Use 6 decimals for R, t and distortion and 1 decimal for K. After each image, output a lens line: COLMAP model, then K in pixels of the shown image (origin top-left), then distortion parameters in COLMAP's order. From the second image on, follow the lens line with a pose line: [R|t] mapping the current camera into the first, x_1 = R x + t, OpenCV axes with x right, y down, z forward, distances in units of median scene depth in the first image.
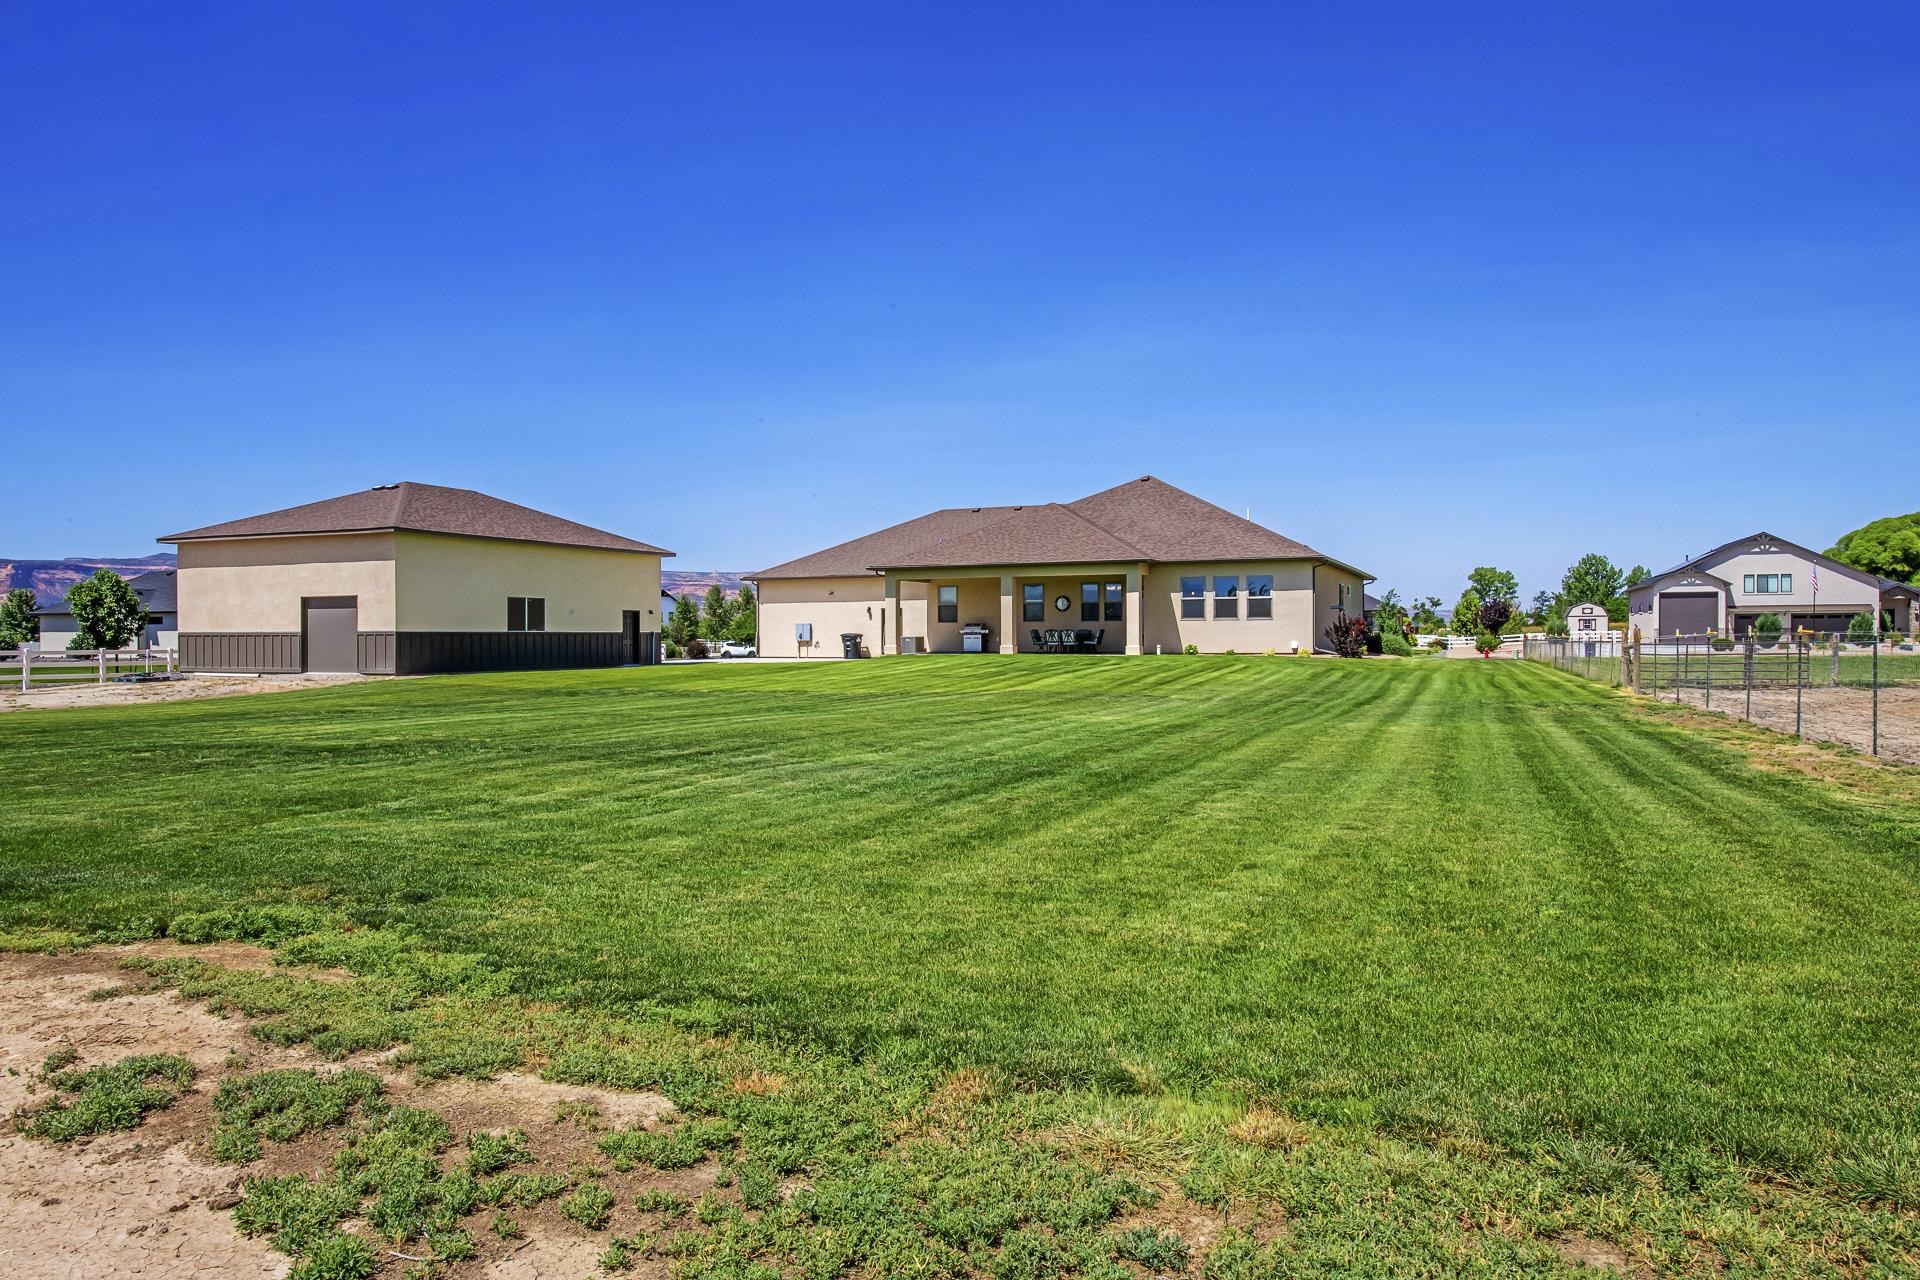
lens RADIAL K [[1304.3, 0, 960.4], [0, 1304.3, 640.9], [0, 0, 1]] dist [0.007710, 0.000865]
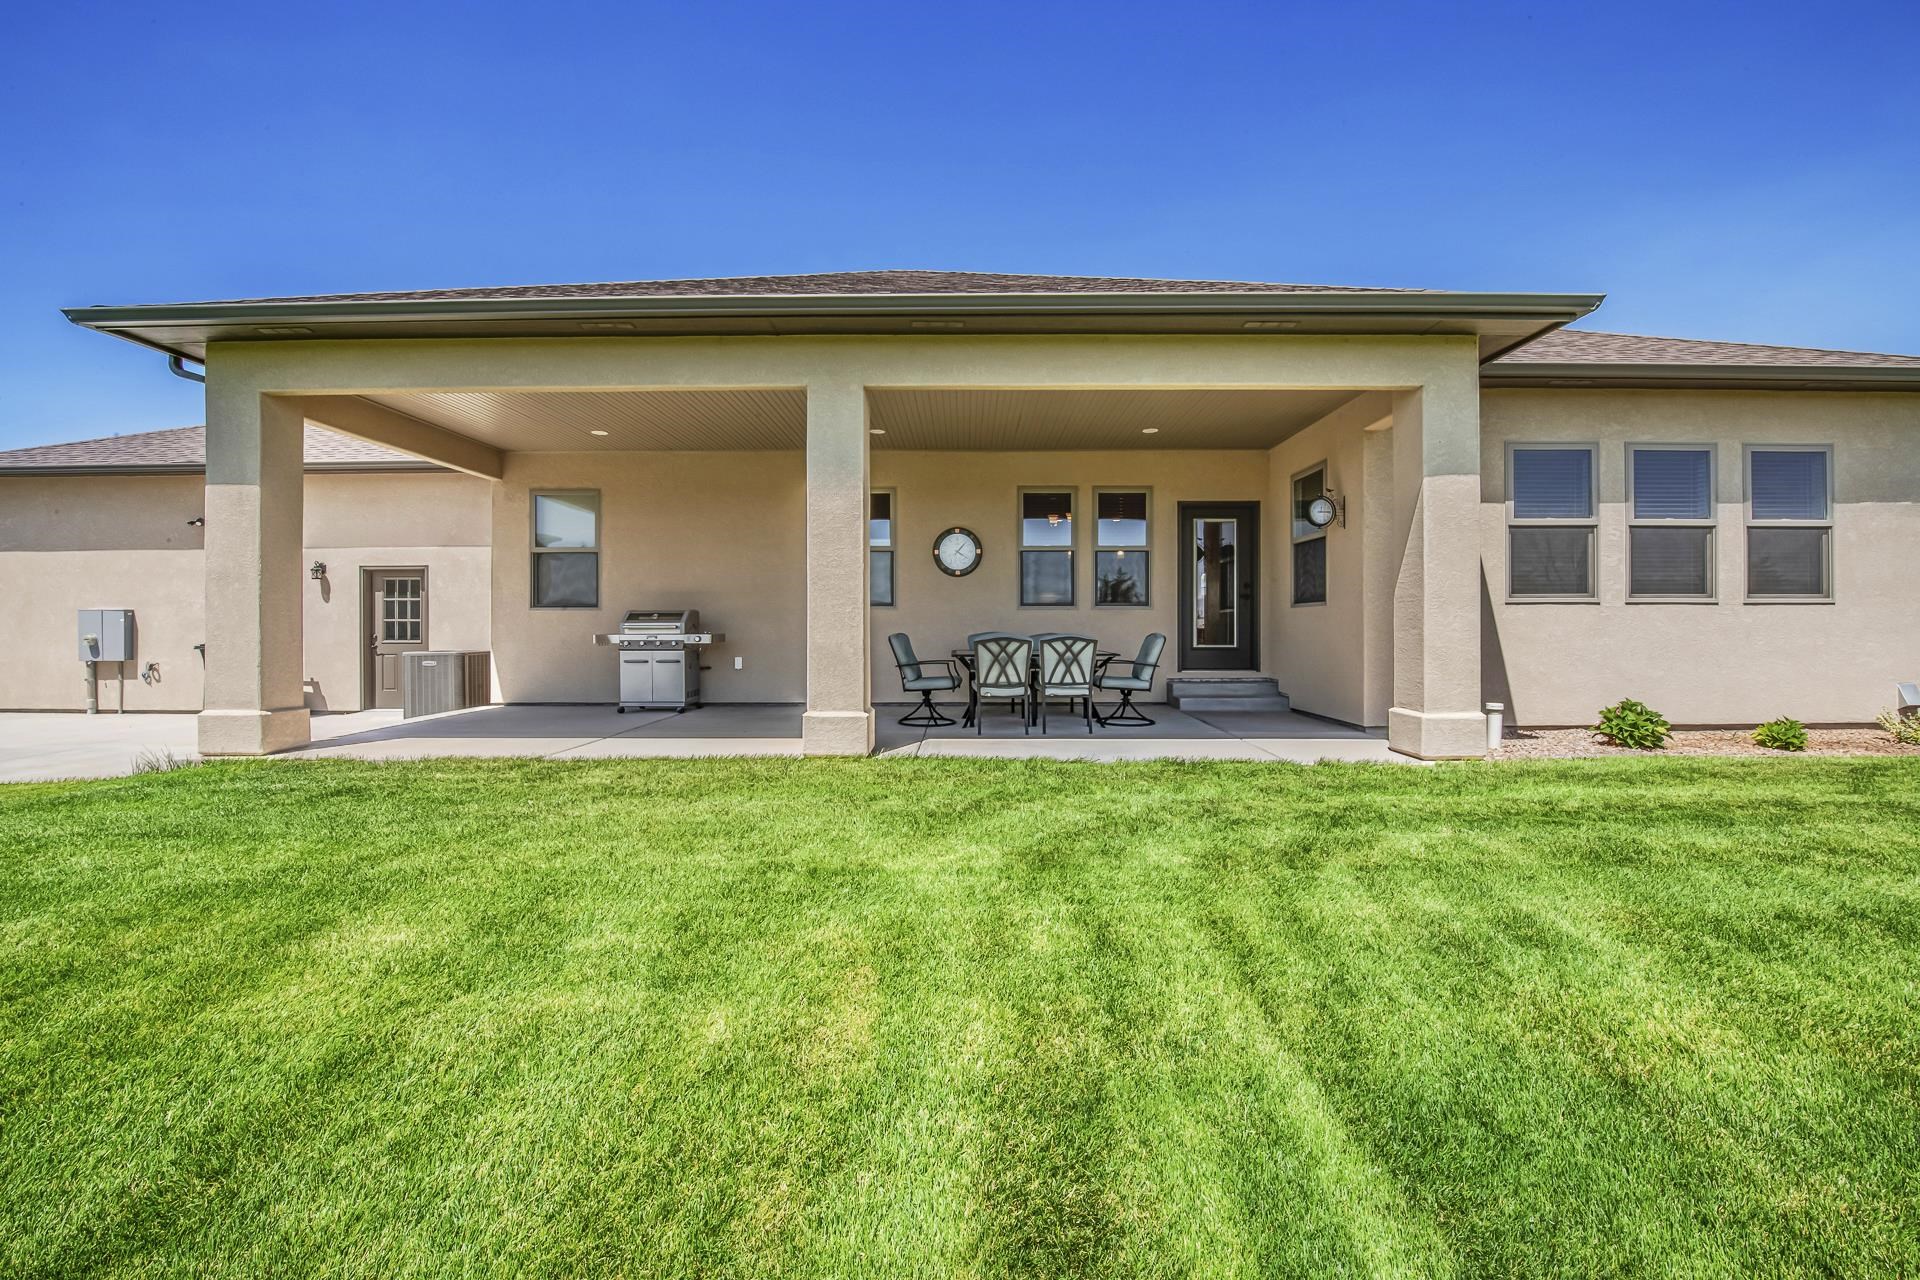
lens RADIAL K [[767.6, 0, 956.9], [0, 767.6, 633.3], [0, 0, 1]] dist [0.008816, -0.000742]
pose [[0.919435, 0.000269, 0.393243, 0.004289], [-0.000949, 0.999998, 0.001533, -0.009635], [-0.393242, -0.001782, 0.919433, 0.869184]]
